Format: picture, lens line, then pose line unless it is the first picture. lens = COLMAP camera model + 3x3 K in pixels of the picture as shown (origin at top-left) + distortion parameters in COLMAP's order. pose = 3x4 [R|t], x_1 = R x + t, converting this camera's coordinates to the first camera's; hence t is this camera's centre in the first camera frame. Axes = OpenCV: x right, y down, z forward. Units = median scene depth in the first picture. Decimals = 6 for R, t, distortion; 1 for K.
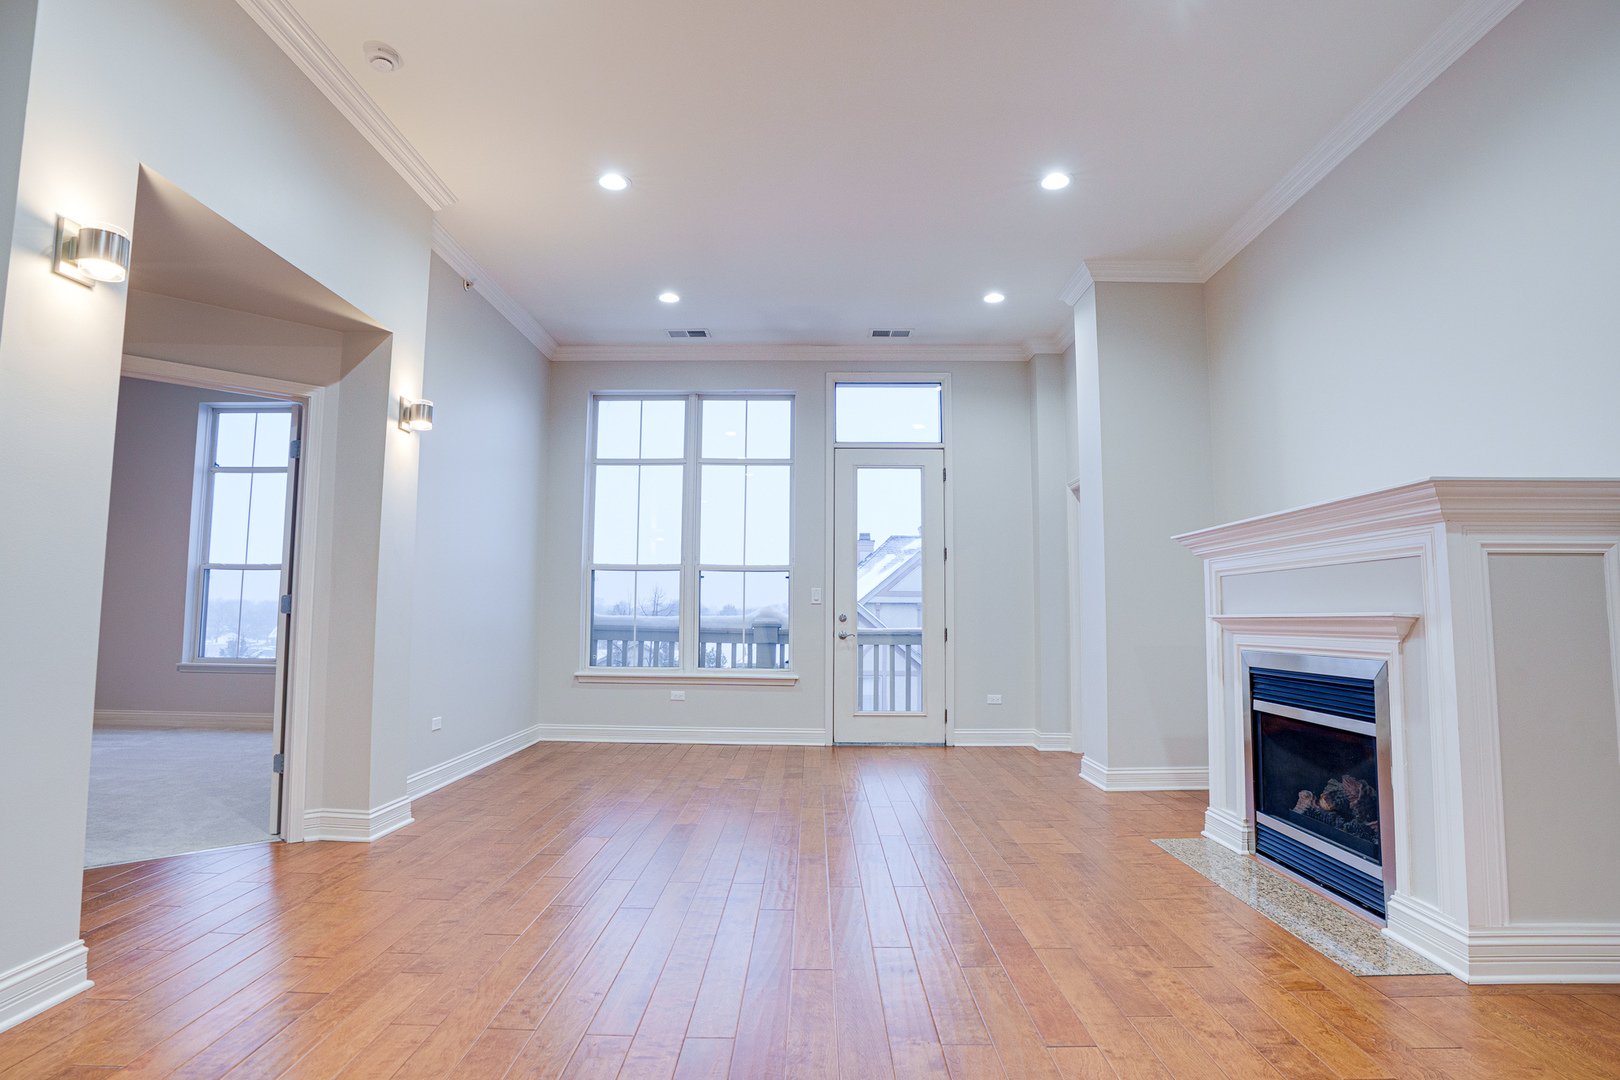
lens RADIAL K [[844.2, 0, 801.4], [0, 844.2, 540.0], [0, 0, 1]] dist [-0.069370, 0.031905]
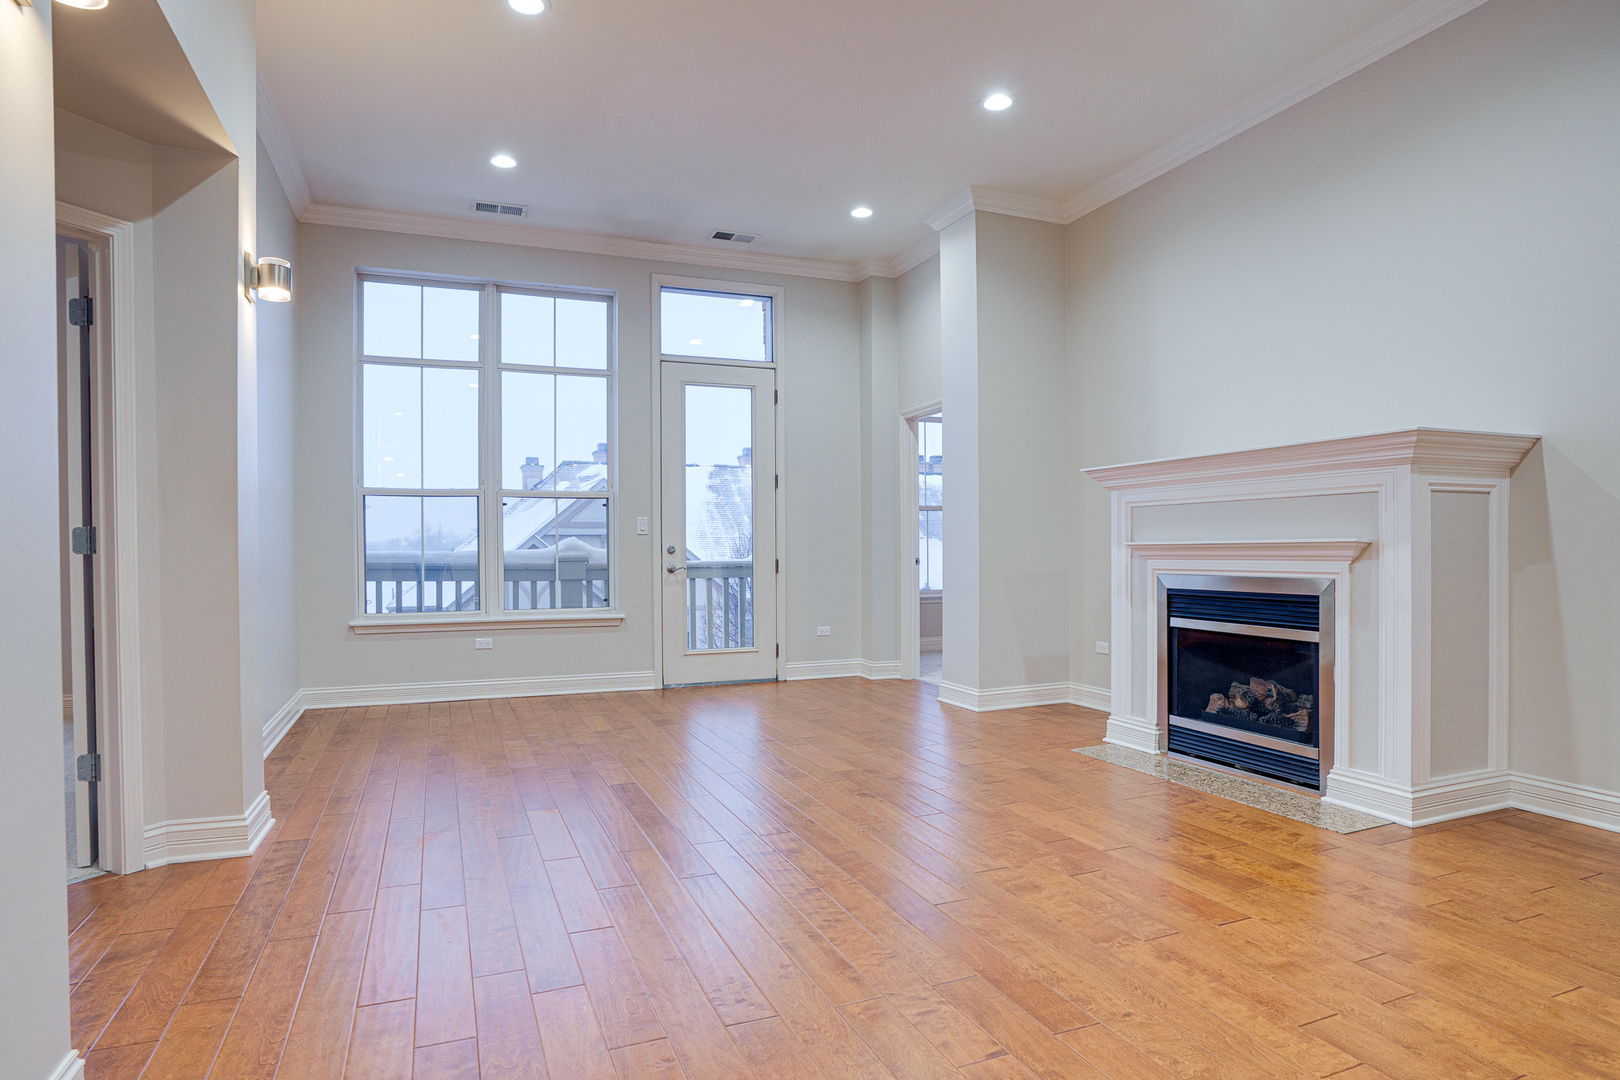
lens RADIAL K [[911.2, 0, 800.5], [0, 911.2, 550.1], [0, 0, 1]] dist [-0.031611, 0.003440]
pose [[0.920304, -0.014078, 0.390951, -0.215386], [-0.022055, 0.995896, 0.087780, 0.002988], [-0.390582, -0.089407, 0.916216, 0.043342]]
